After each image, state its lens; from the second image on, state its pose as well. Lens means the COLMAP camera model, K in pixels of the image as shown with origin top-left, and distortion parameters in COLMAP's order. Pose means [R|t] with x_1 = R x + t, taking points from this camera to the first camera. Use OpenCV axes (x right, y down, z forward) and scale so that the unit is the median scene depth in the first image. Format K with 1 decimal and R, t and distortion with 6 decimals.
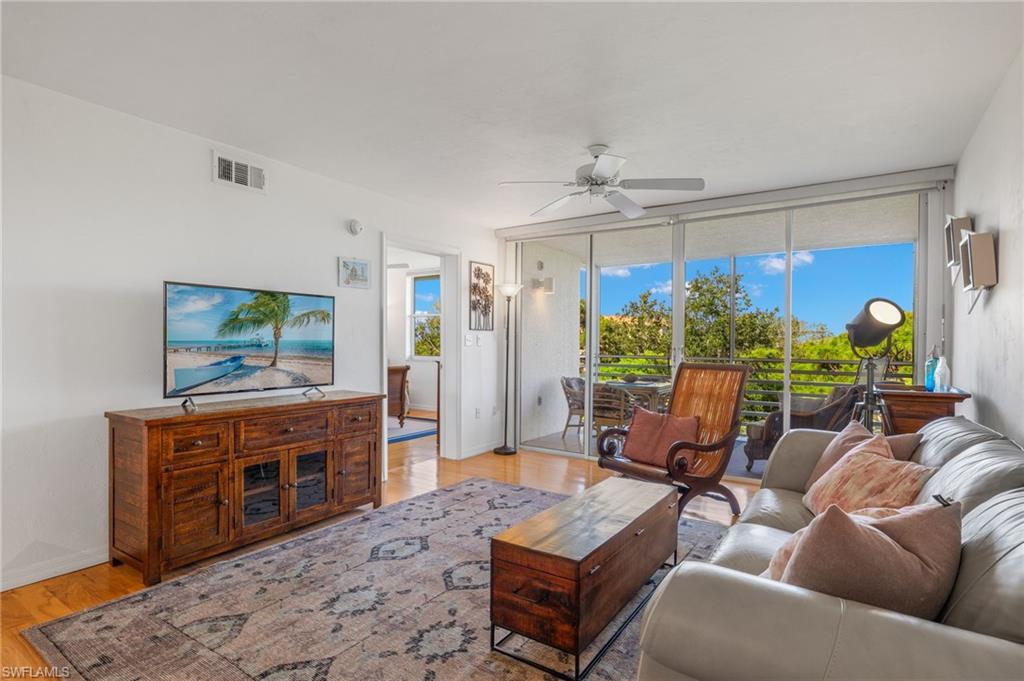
lens RADIAL K [[523.0, 0, 512.0], [0, 523.0, 340.5], [0, 0, 1]] dist [0.001400, 0.000691]
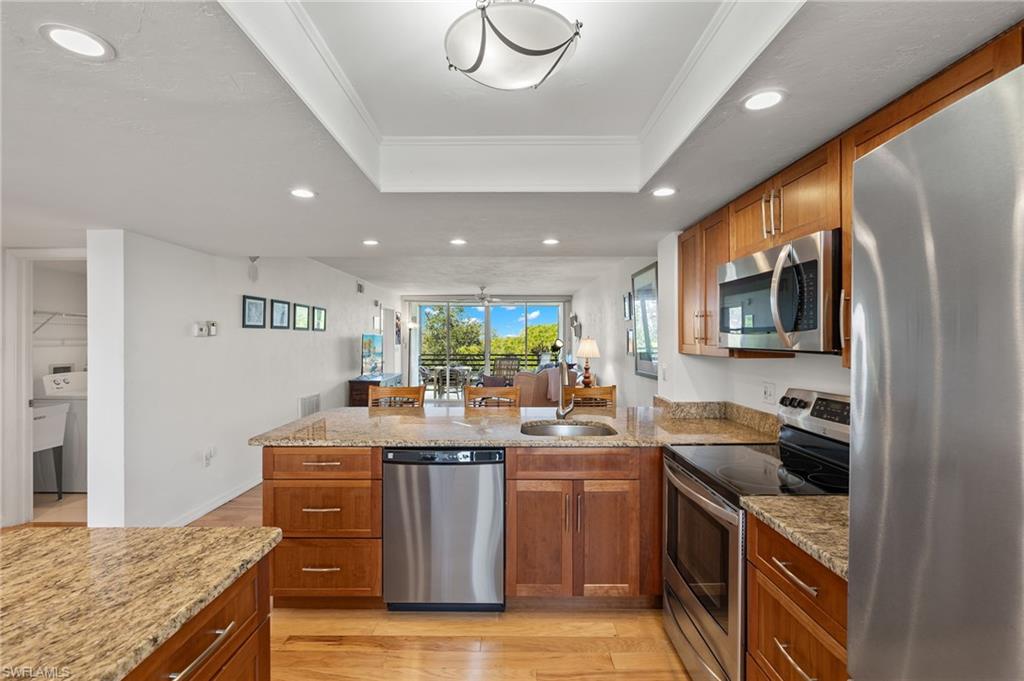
lens RADIAL K [[435.2, 0, 512.0], [0, 435.2, 340.5], [0, 0, 1]] dist [0.001077, 0.000127]
pose [[0.834482, -0.006115, 0.551002, -1.257426], [0.003092, 0.999975, 0.006415, -0.090047], [-0.551027, -0.003650, 0.834479, -1.385047]]
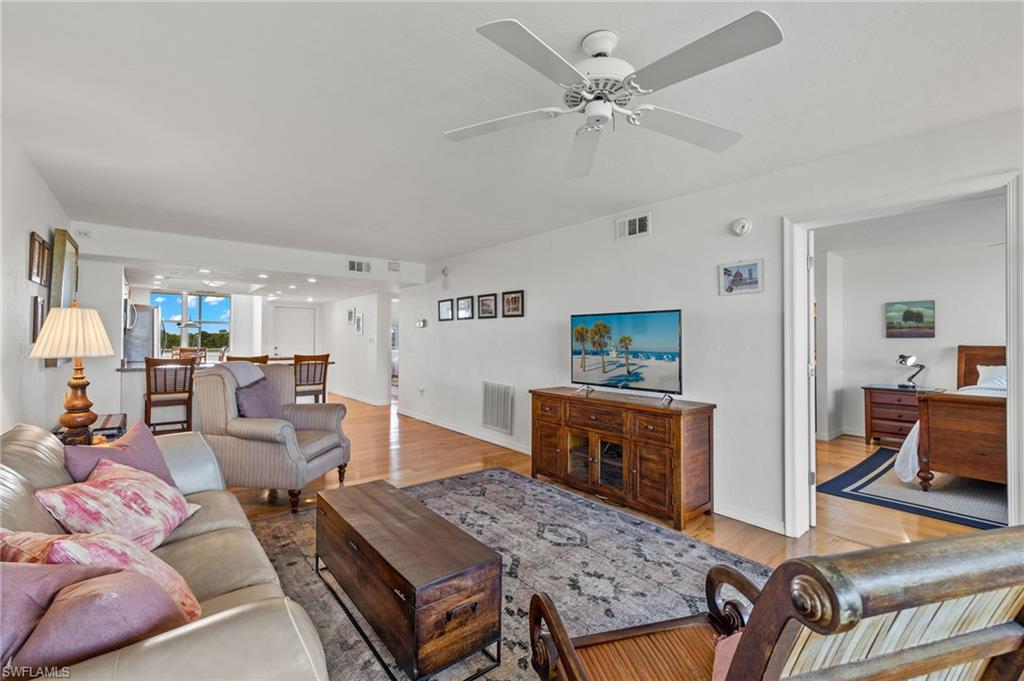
lens RADIAL K [[441.0, 0, 509.4], [0, 441.0, 330.4], [0, 0, 1]] dist [0.002271, 0.000211]
pose [[-0.300852, -0.026680, -0.953298, 0.724034], [-0.002958, 0.999630, -0.027043, -0.022331], [0.953666, -0.005316, -0.300819, 1.140891]]
